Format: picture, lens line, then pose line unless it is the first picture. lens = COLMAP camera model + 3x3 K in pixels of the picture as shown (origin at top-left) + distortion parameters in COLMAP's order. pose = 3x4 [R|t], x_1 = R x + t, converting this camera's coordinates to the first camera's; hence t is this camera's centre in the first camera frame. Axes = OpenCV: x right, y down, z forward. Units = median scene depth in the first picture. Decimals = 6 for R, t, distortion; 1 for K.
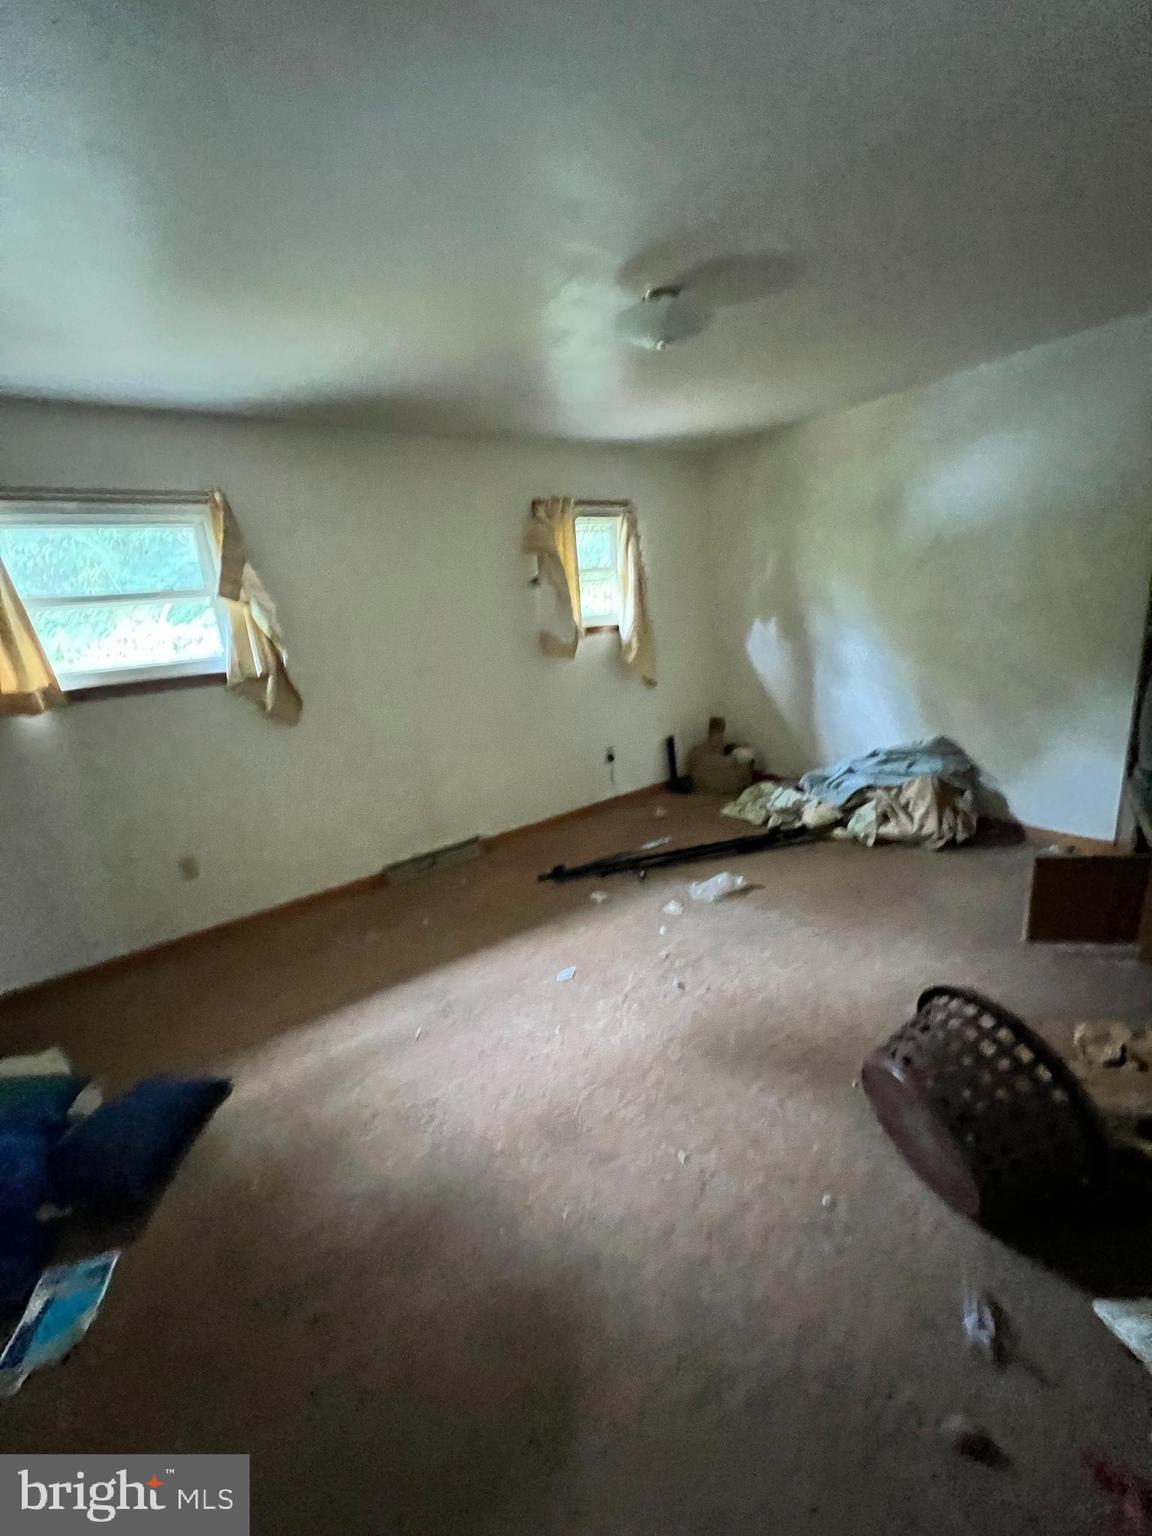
lens RADIAL K [[616.8, 0, 576.0], [0, 616.8, 768.0], [0, 0, 1]] dist [0.002160, -0.000204]
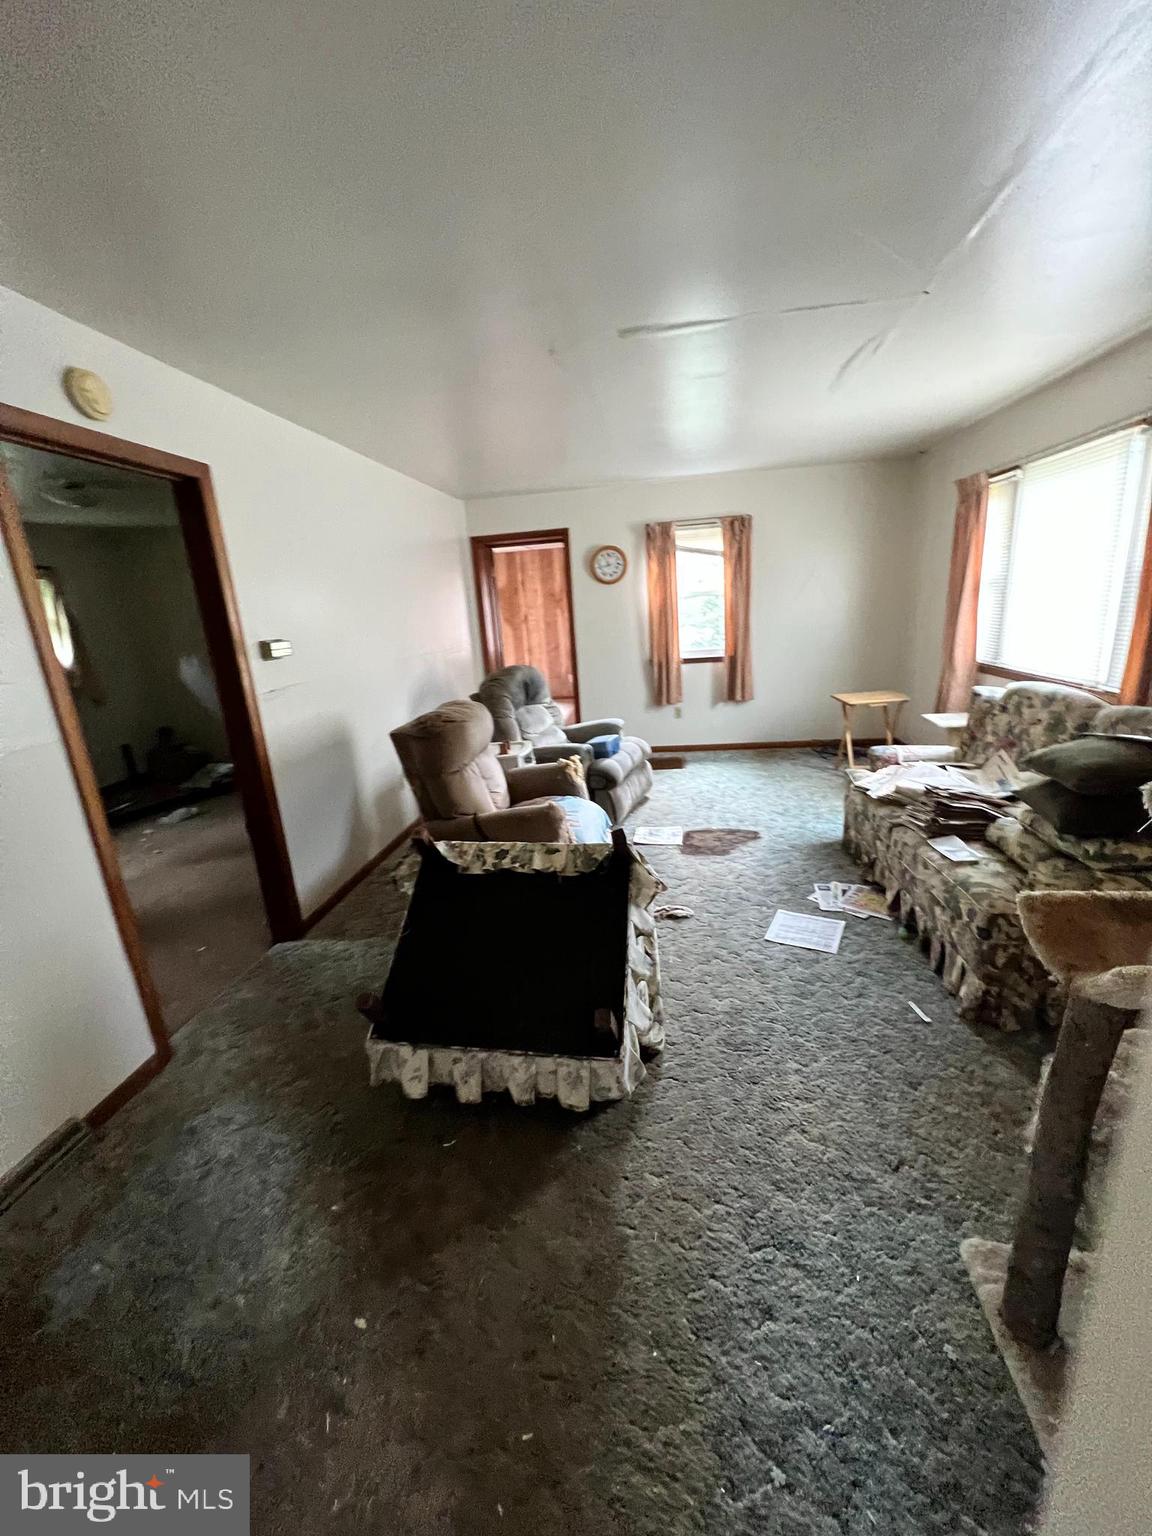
lens RADIAL K [[616.8, 0, 576.0], [0, 616.8, 768.0], [0, 0, 1]] dist [0.002160, -0.000204]
pose [[0.697623, -0.142520, 0.702147, -0.120546], [0.199419, 0.979914, 0.000766, 0.208091], [-0.688153, 0.139488, 0.712032, -0.654801]]
